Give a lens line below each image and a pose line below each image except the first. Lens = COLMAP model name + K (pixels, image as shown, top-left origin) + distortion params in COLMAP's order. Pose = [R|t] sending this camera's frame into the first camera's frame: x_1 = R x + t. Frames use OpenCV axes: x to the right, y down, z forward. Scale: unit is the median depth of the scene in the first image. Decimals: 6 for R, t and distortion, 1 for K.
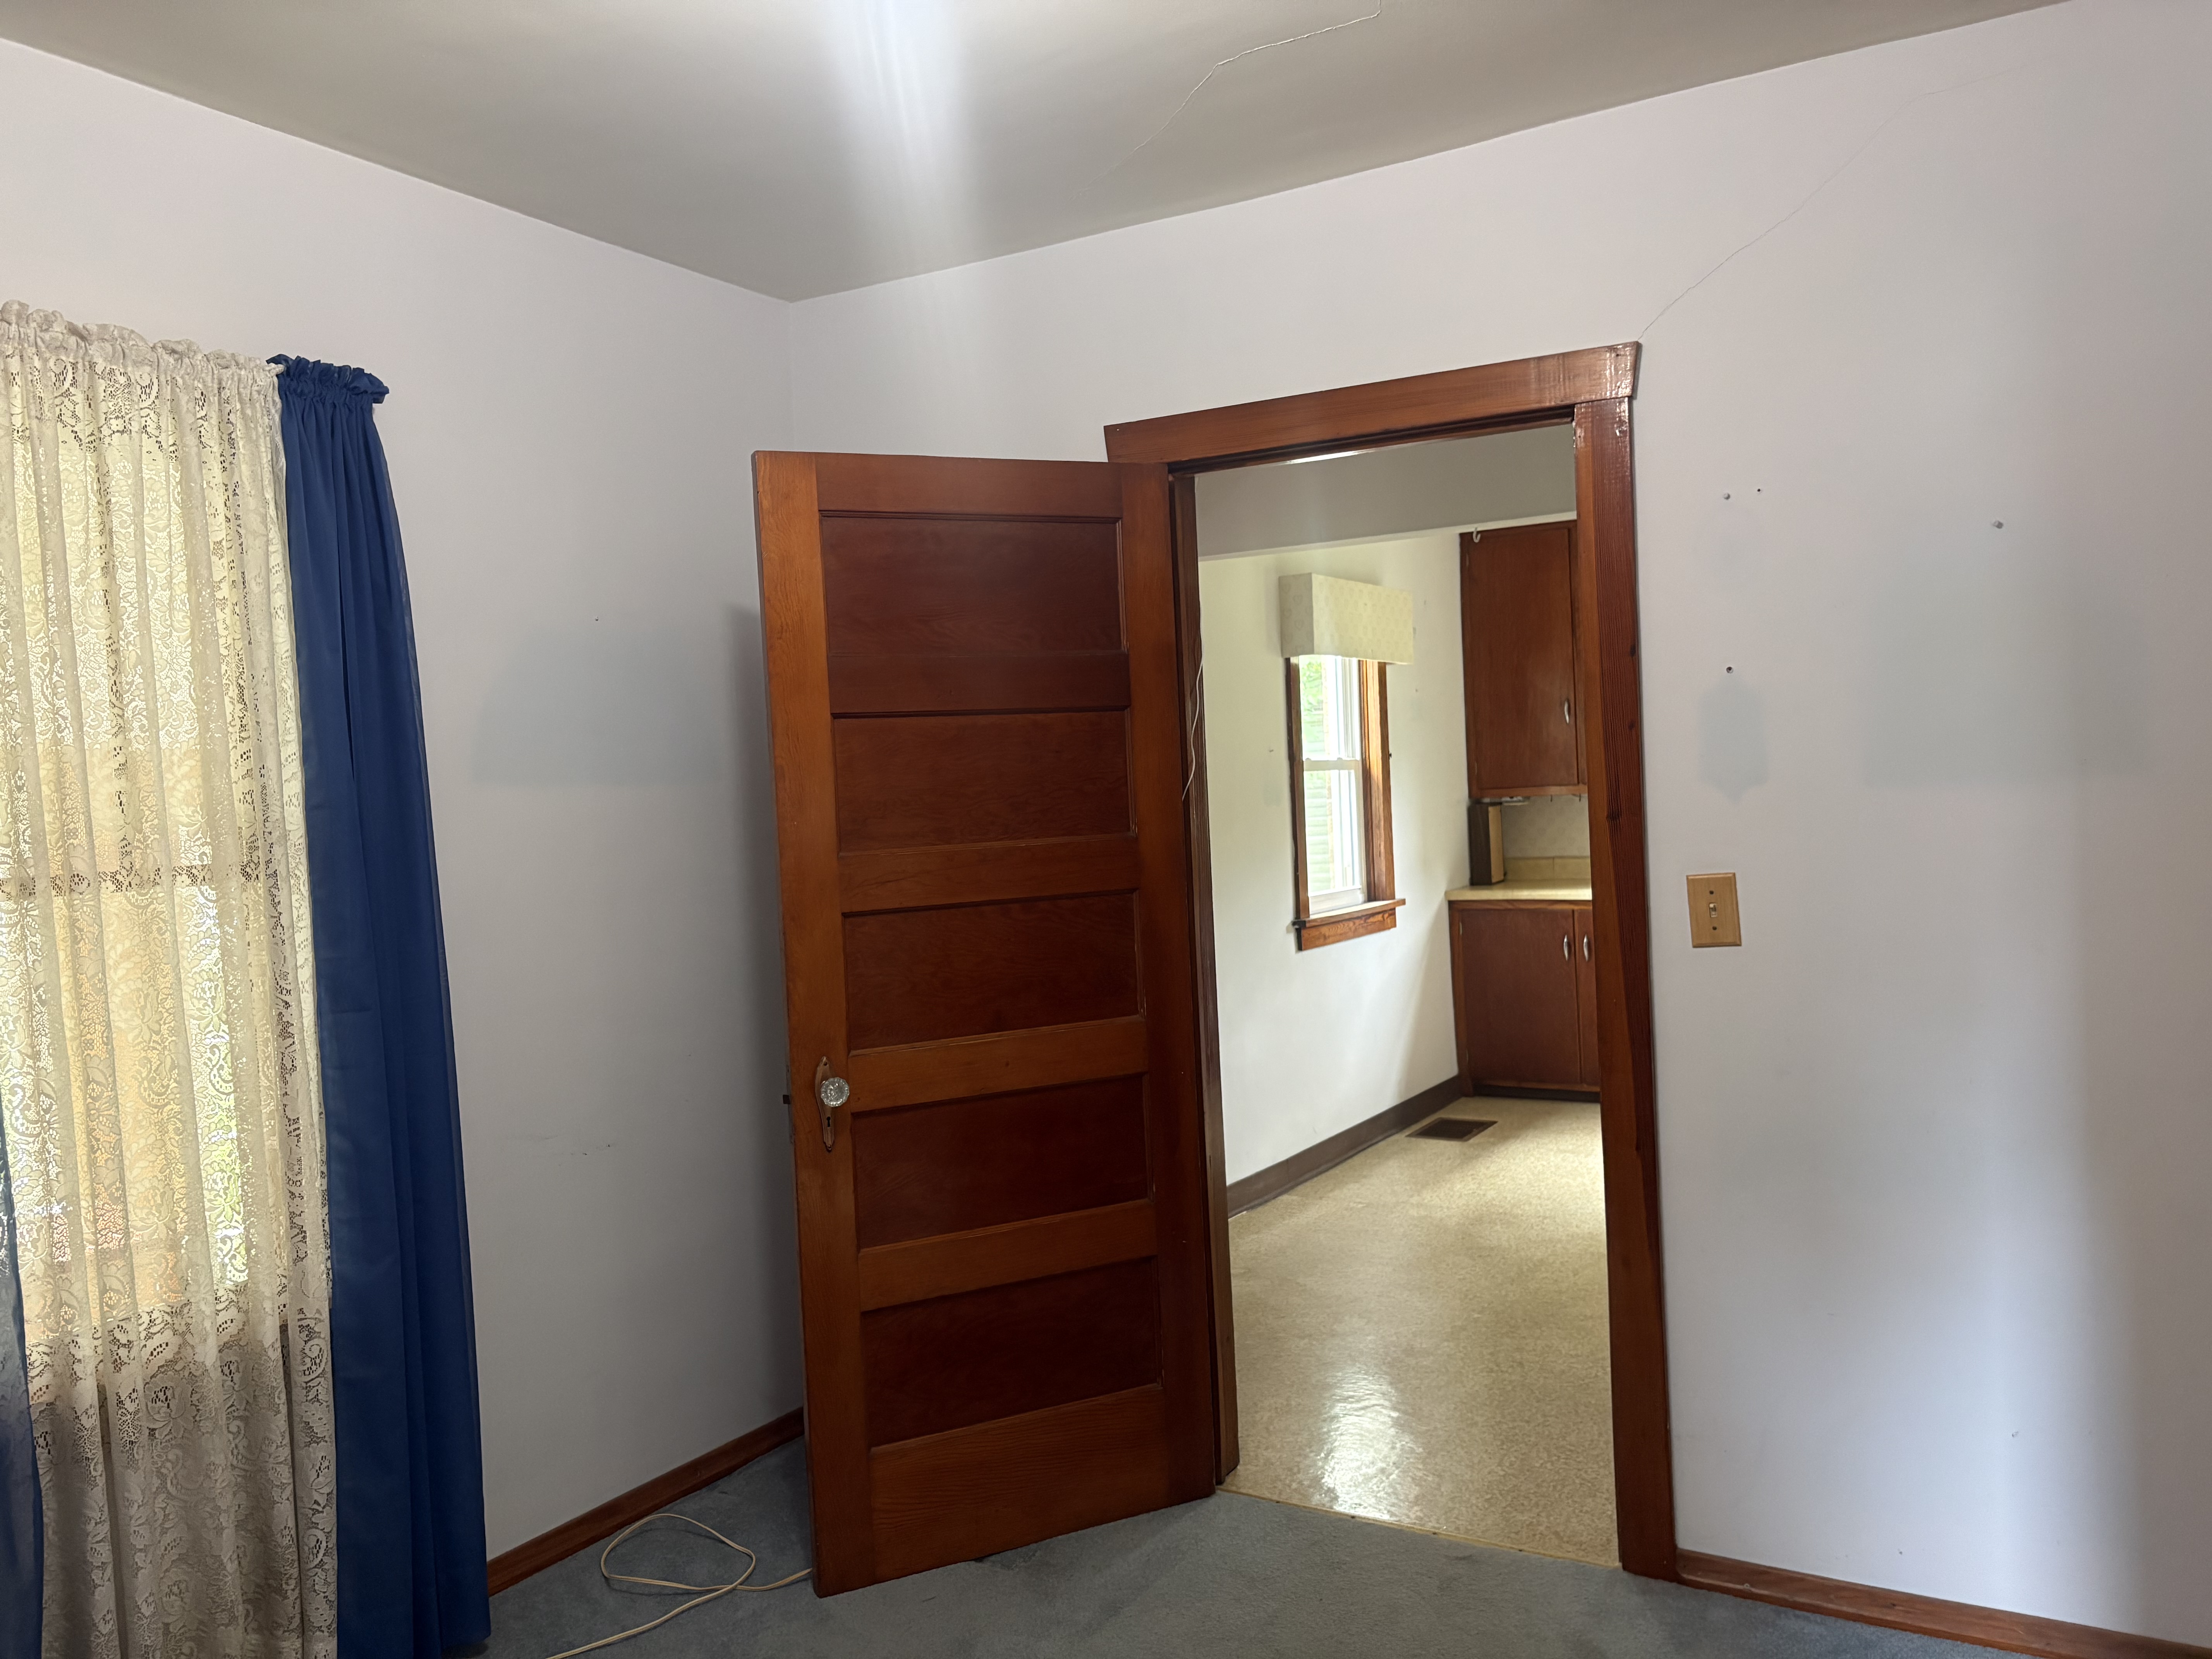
lens RADIAL K [[1689.7, 0, 1108.0], [0, 1689.7, 836.6], [0, 0, 1]] dist [0.053256, -0.060624]
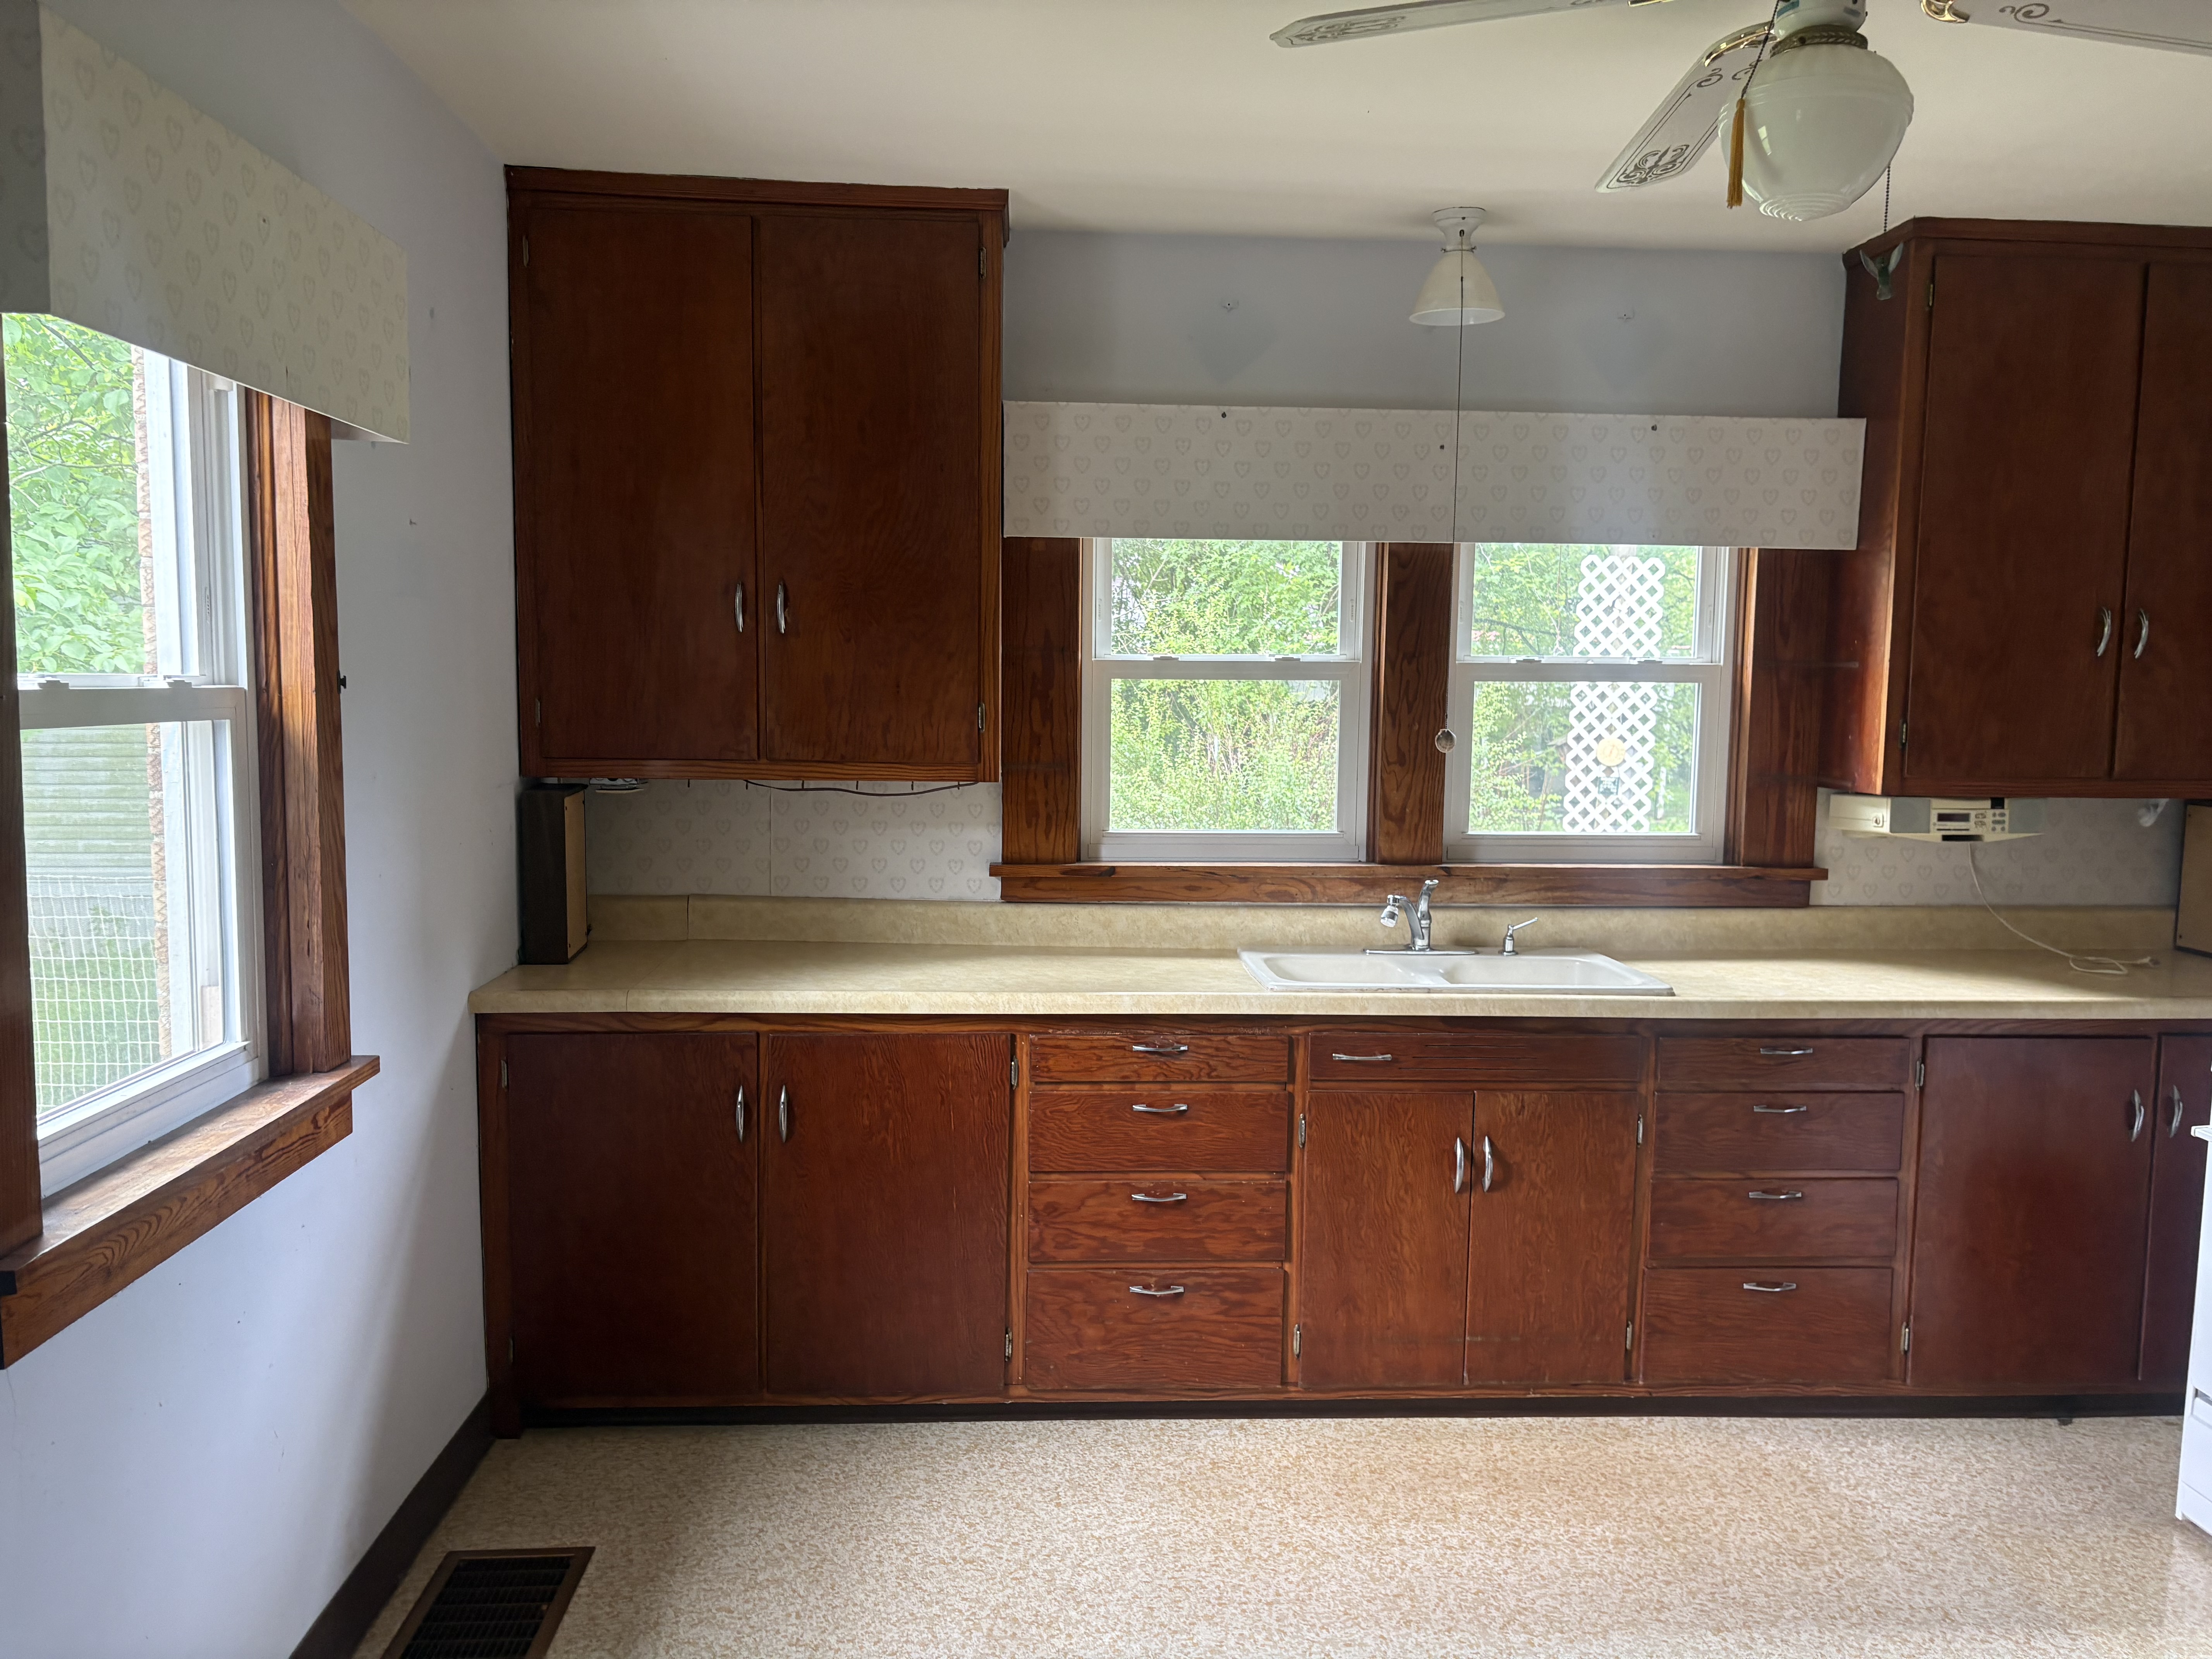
lens RADIAL K [[1689.7, 0, 1107.0], [0, 1689.7, 835.3], [0, 0, 1]] dist [0.053256, -0.060624]
pose [[0.827031, 0.005798, 0.562127, 0.092896], [-0.034546, 0.998581, 0.040527, -0.034610], [-0.561094, -0.052937, 0.826058, 0.578775]]
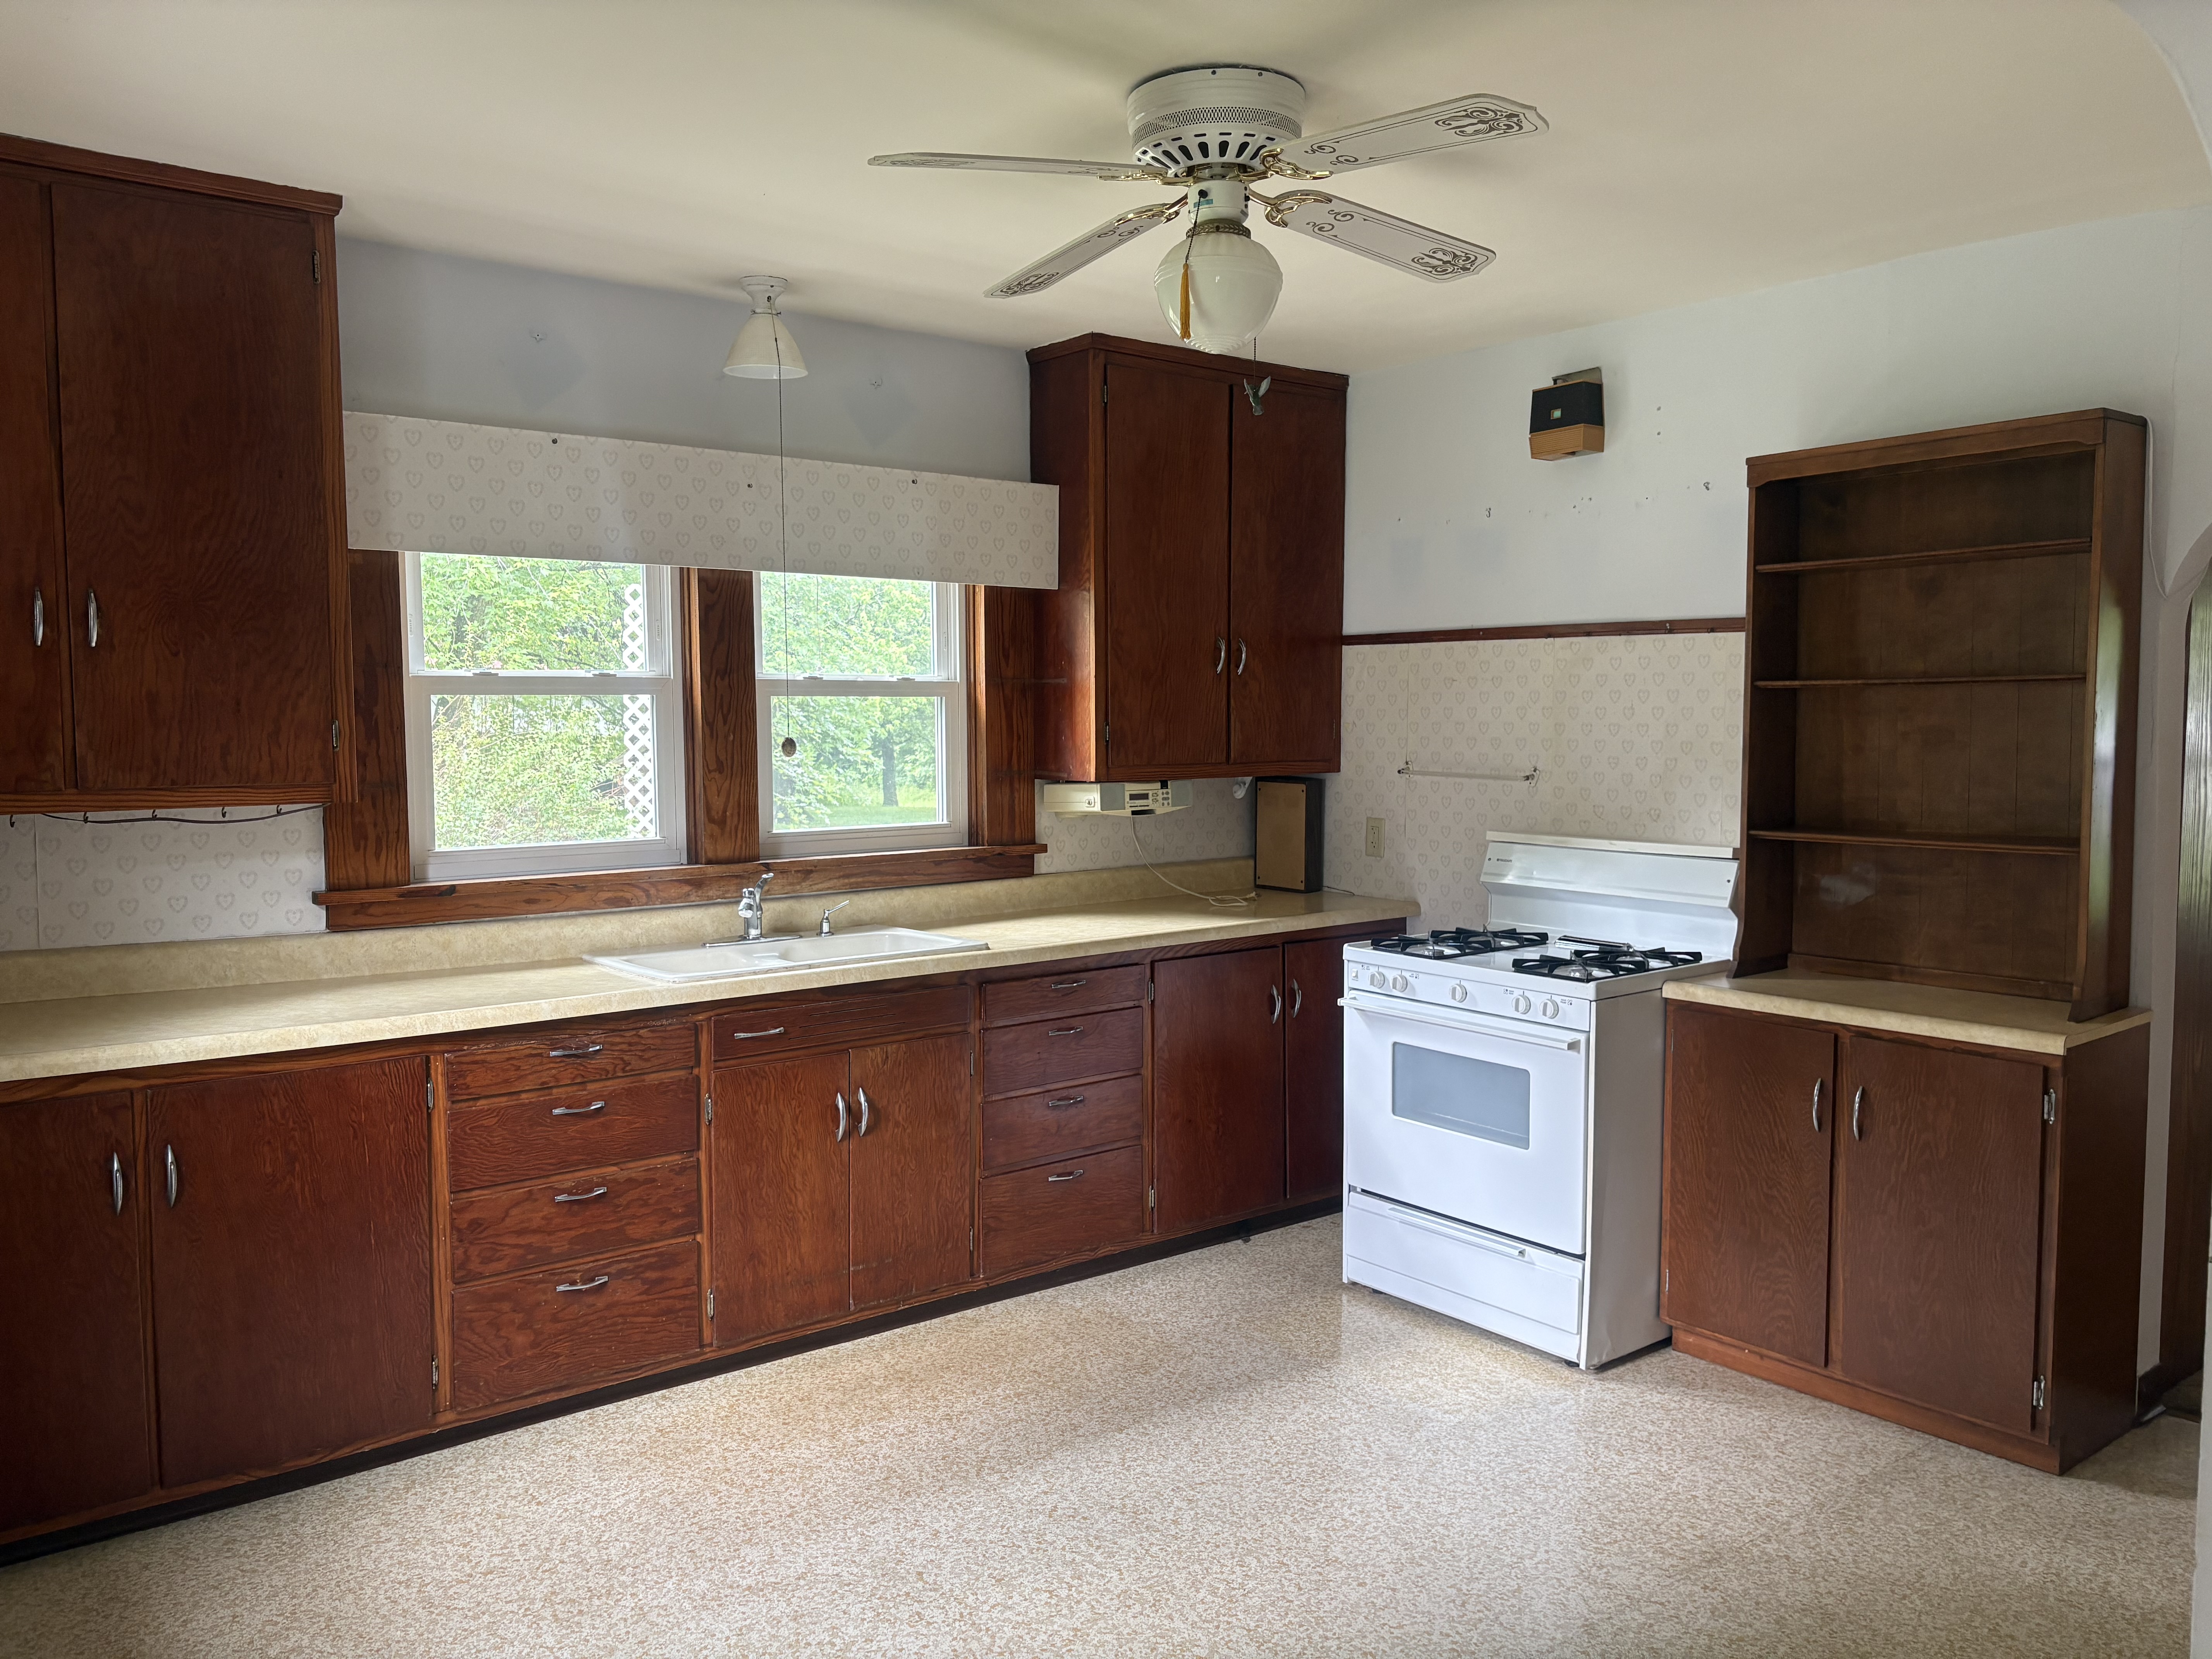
lens RADIAL K [[1689.7, 0, 1101.7], [0, 1689.7, 828.1], [0, 0, 1]] dist [0.053256, -0.060624]
pose [[0.352454, -0.018747, 0.935641, -0.038399], [0.016475, 0.999769, 0.013826, -0.024481], [-0.935684, 0.010542, 0.352681, 0.644055]]
